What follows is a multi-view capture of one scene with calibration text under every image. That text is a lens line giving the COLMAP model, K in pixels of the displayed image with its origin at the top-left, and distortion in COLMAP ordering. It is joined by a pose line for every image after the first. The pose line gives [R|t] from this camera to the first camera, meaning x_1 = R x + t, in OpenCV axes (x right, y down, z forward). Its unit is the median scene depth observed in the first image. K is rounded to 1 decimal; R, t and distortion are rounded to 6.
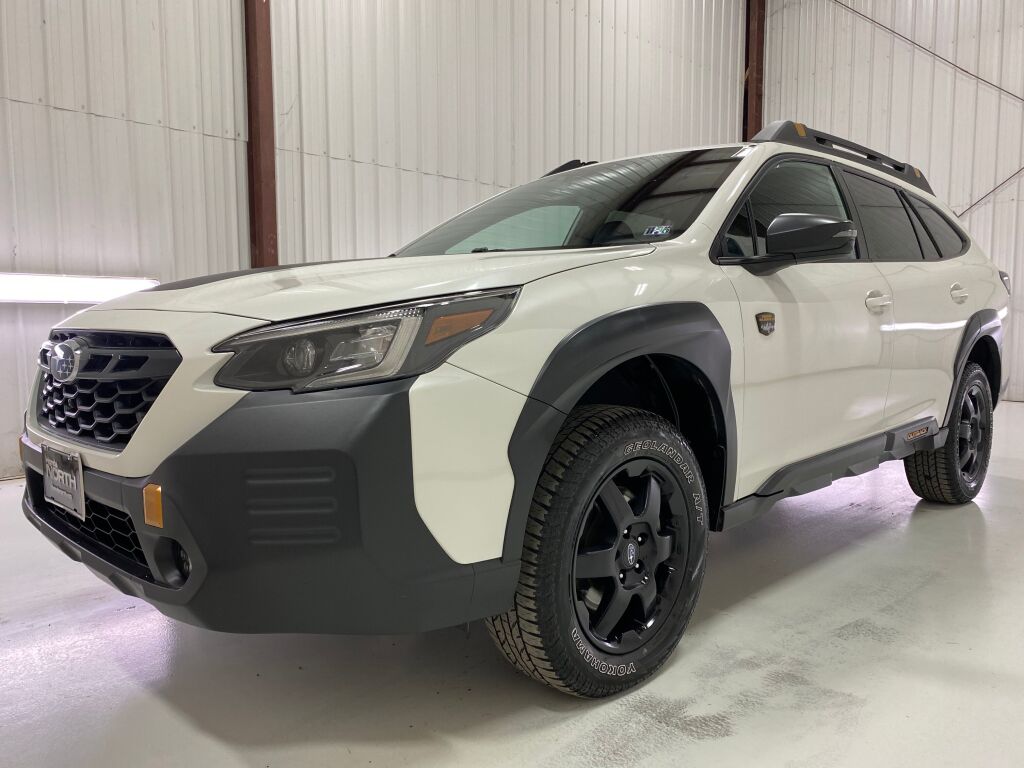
lens RADIAL K [[806.4, 0, 512.0], [0, 806.4, 384.0], [0, 0, 1]] dist [0.023800, -0.003097]
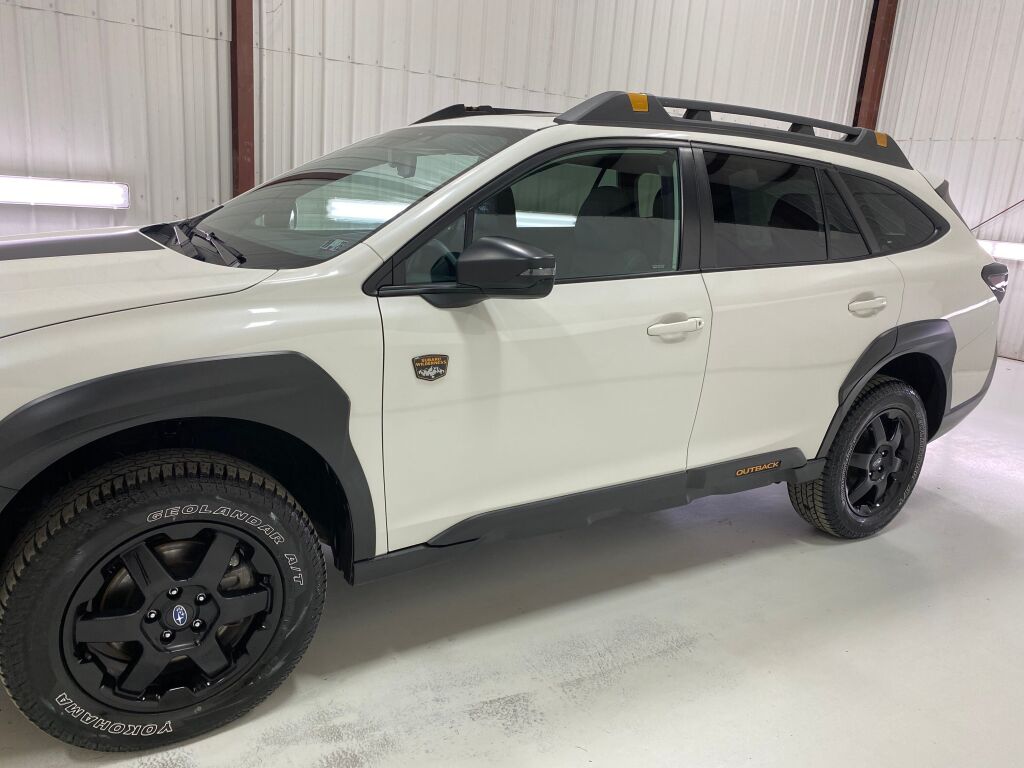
lens RADIAL K [[836.0, 0, 512.0], [0, 836.0, 384.0], [0, 0, 1]] dist [-0.000665, -0.005173]
pose [[0.979054, 0.115436, -0.167711, 0.455529], [-0.091081, 0.985039, 0.146296, -0.162833], [0.182090, -0.127957, 0.974921, 0.103244]]
